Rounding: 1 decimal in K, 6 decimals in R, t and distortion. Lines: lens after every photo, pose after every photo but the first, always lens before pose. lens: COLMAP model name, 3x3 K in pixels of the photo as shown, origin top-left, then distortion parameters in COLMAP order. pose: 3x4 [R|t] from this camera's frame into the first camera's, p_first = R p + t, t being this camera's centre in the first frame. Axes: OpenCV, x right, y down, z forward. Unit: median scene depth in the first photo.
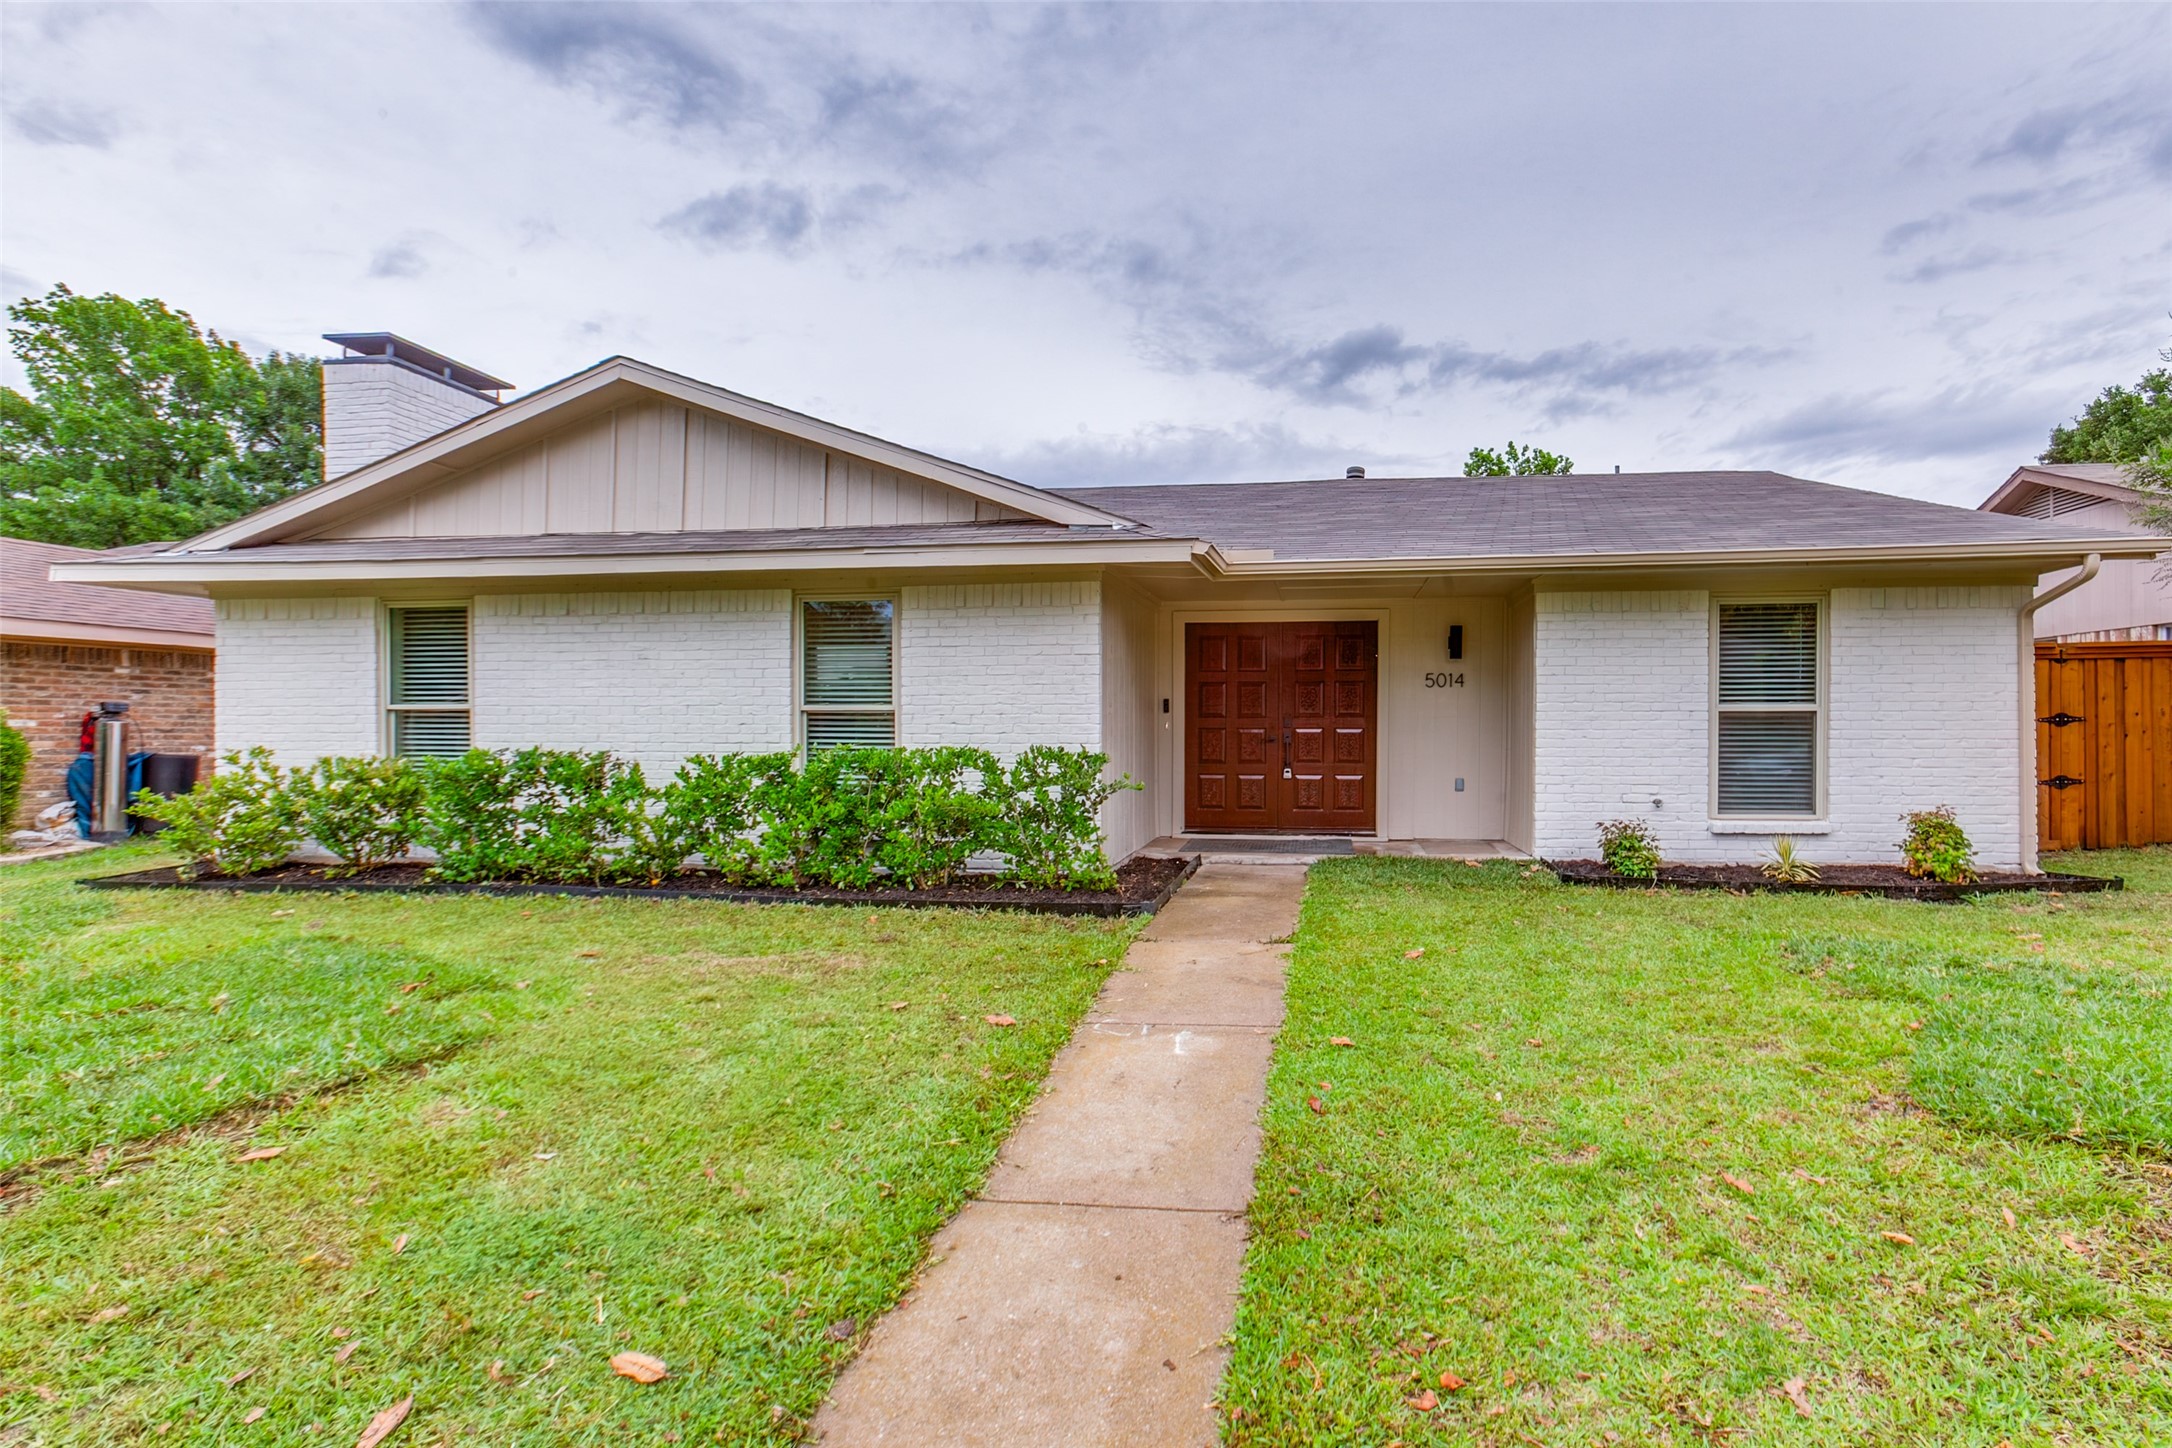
lens RADIAL K [[1034.6, 0, 1208.5], [0, 1034.6, 693.0], [0, 0, 1]] dist [-0.002998, 0.016590]
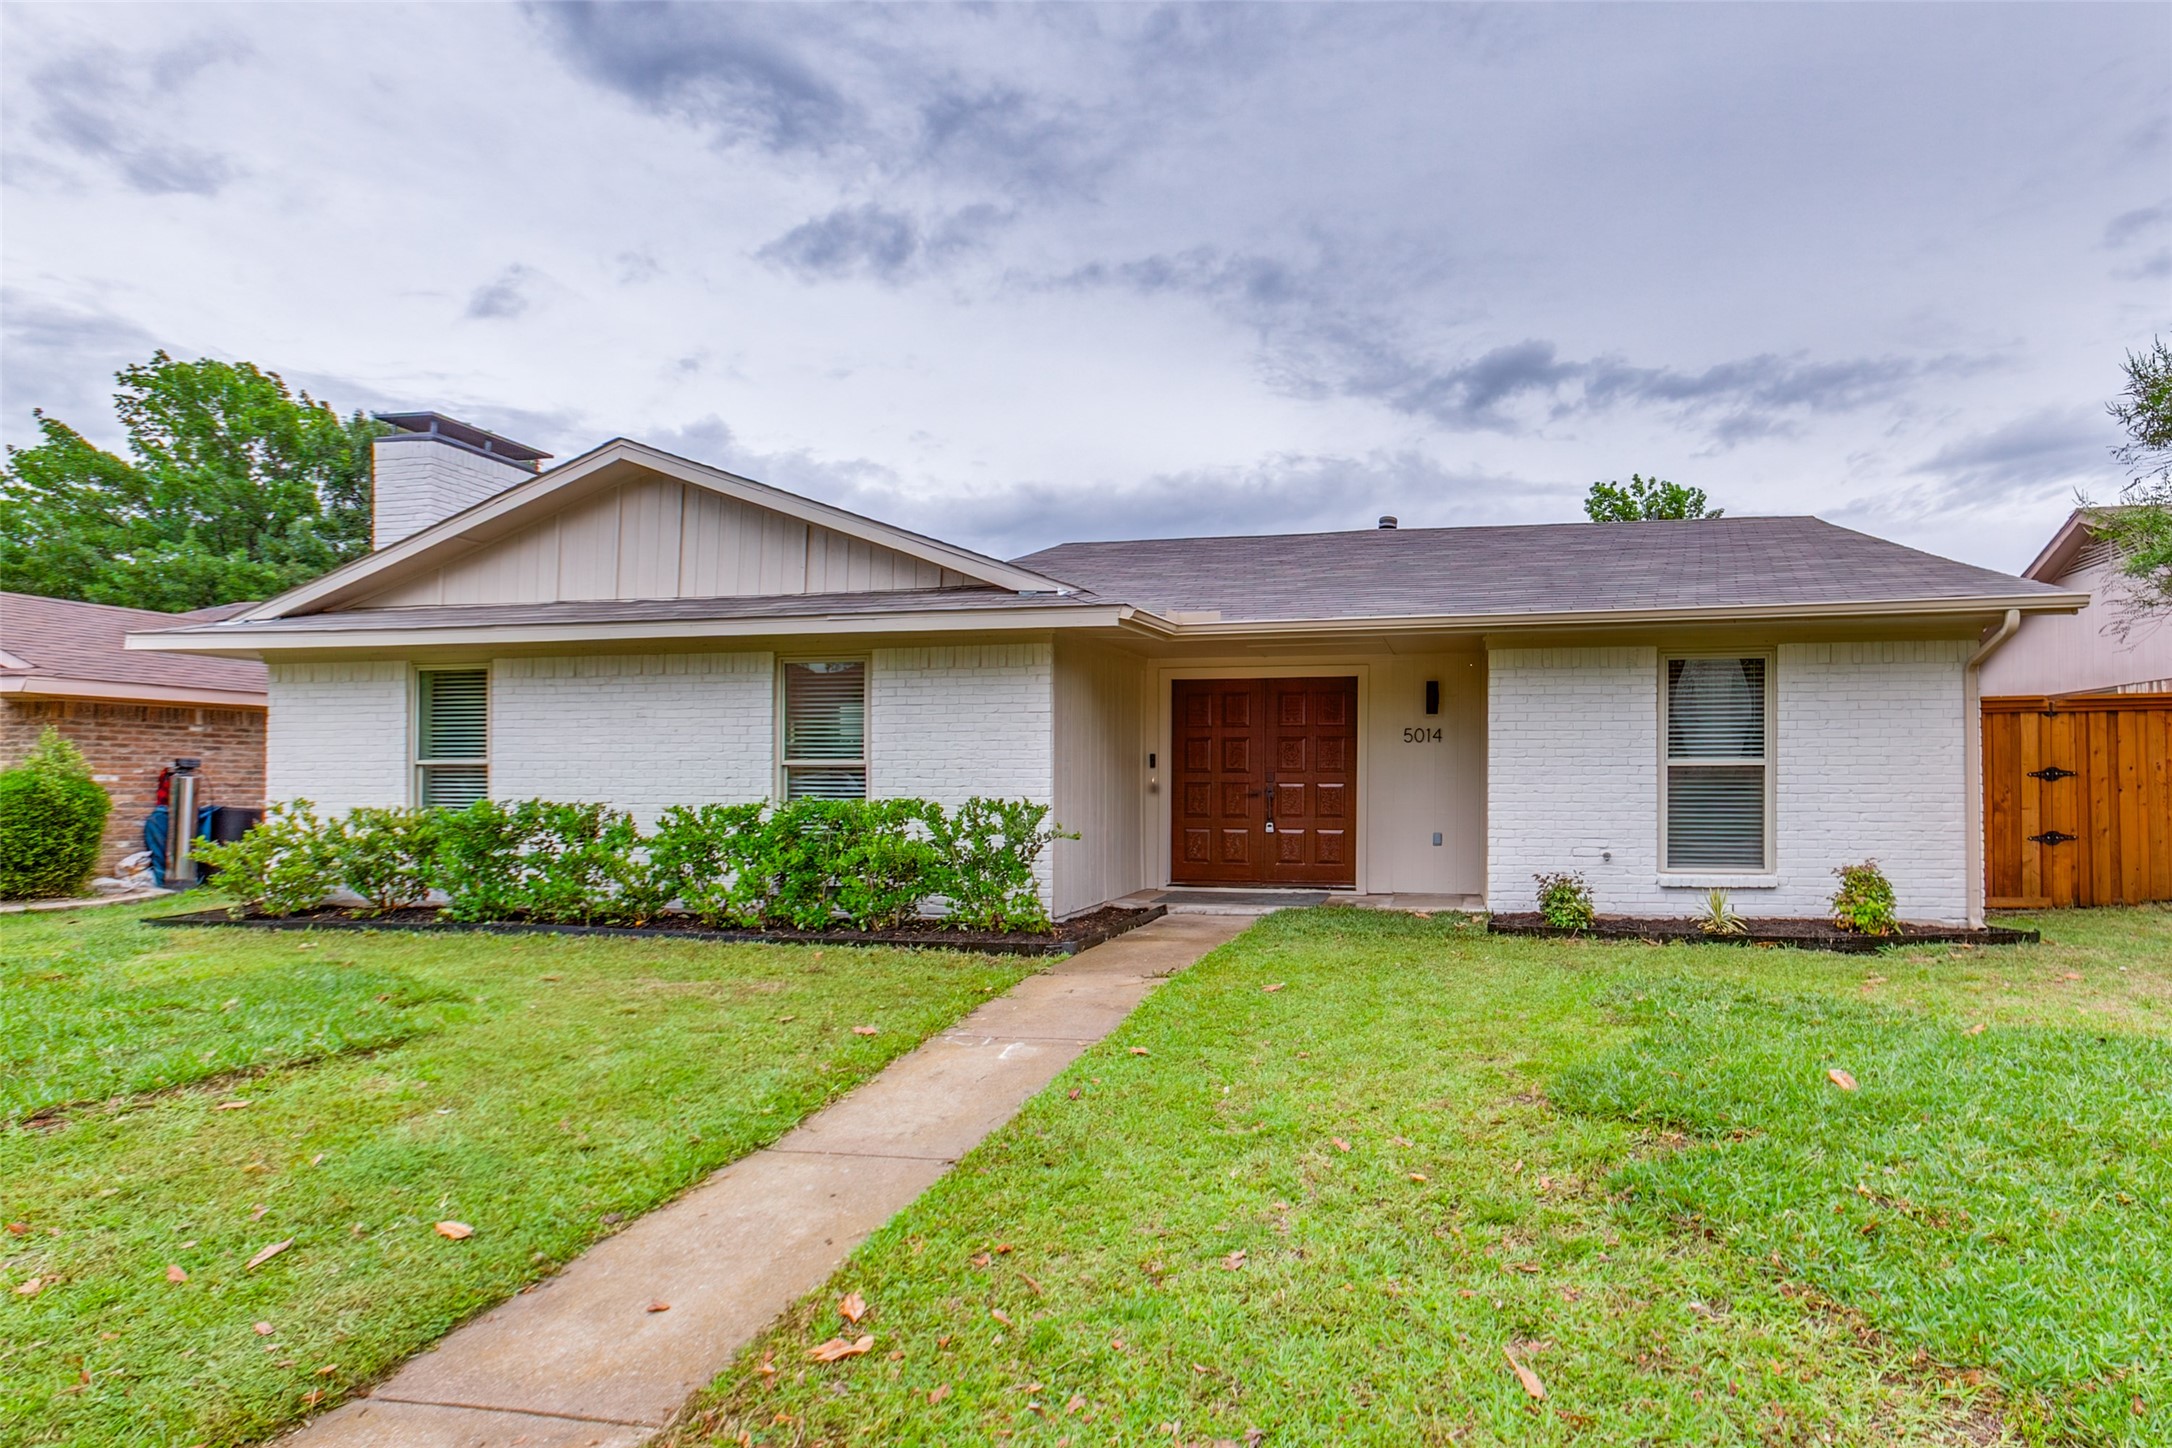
lens RADIAL K [[1132.0, 0, 1264.2], [0, 1132.0, 729.8], [0, 0, 1]] dist [0.000344, 0.021661]
pose [[0.997823, -0.002440, -0.065910, 0.176154], [0.001422, 0.999879, -0.015492, -0.000809], [0.065940, 0.015365, 0.997705, -0.131280]]
